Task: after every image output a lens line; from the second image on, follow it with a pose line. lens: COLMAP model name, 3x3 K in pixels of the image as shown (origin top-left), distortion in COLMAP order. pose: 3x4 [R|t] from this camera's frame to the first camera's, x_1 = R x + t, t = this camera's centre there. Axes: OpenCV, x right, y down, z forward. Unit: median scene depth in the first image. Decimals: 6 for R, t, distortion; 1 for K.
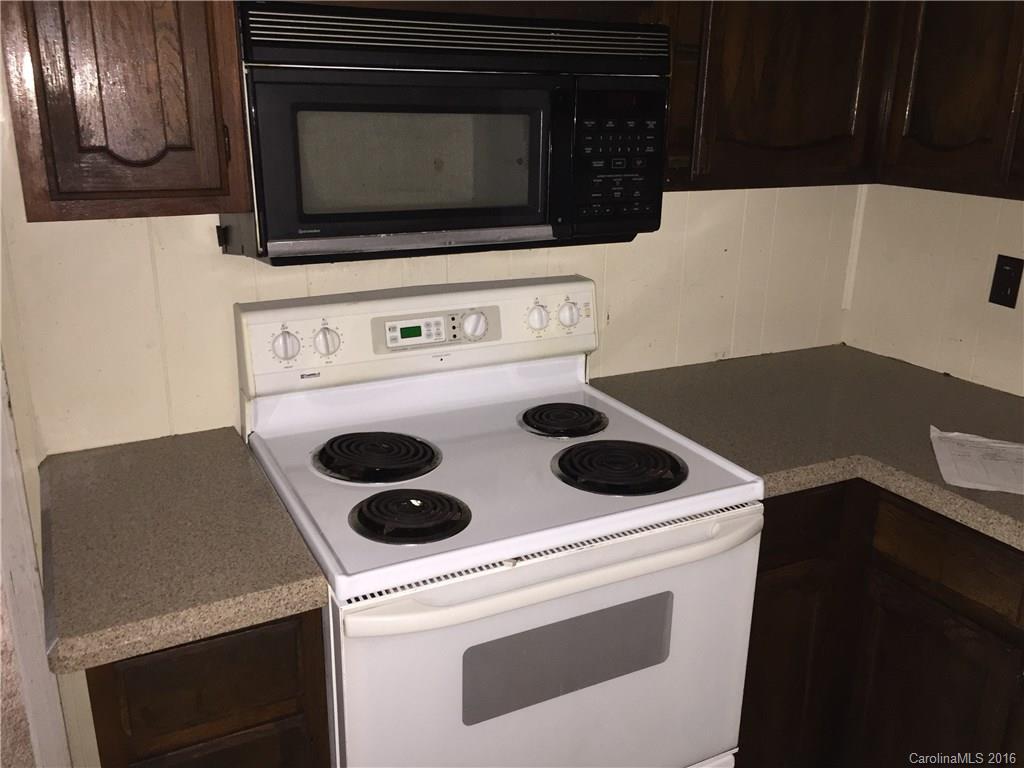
lens RADIAL K [[861.1, 0, 512.0], [0, 861.1, 384.0], [0, 0, 1]] dist [0.010574, -0.000223]
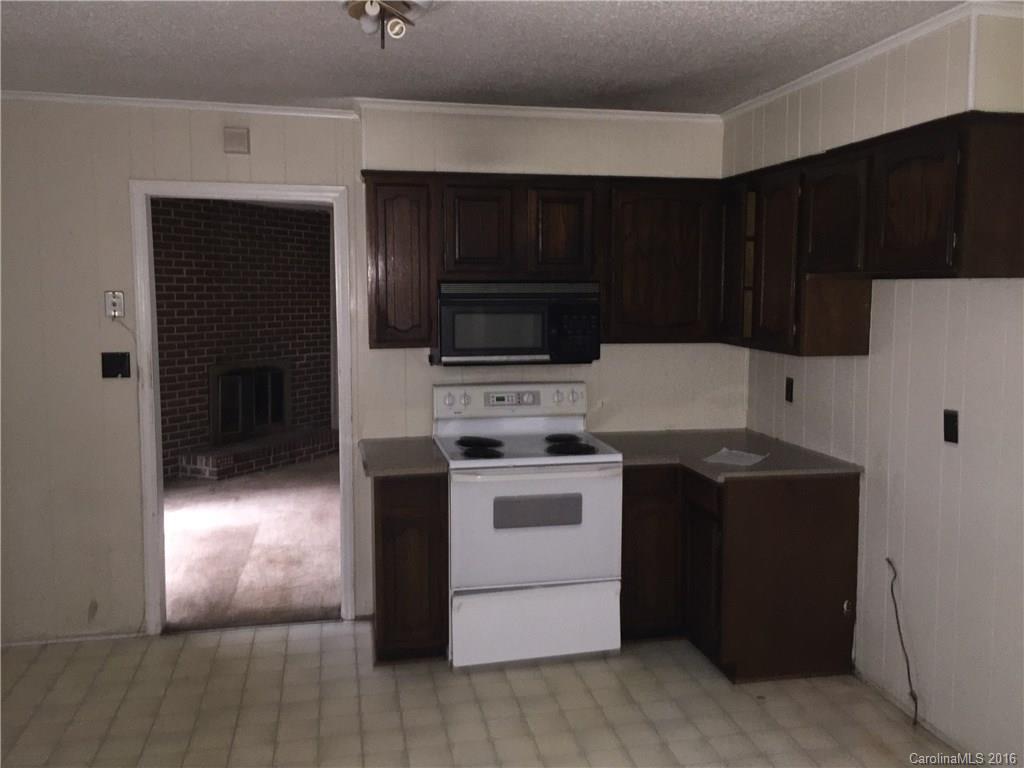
lens RADIAL K [[861.1, 0, 512.0], [0, 861.1, 384.0], [0, 0, 1]] dist [0.010574, -0.000223]
pose [[0.965616, 0.020020, -0.259202, 0.567723], [-0.069881, 0.980324, -0.184612, 0.359875], [0.250406, 0.196378, 0.948015, -1.362464]]
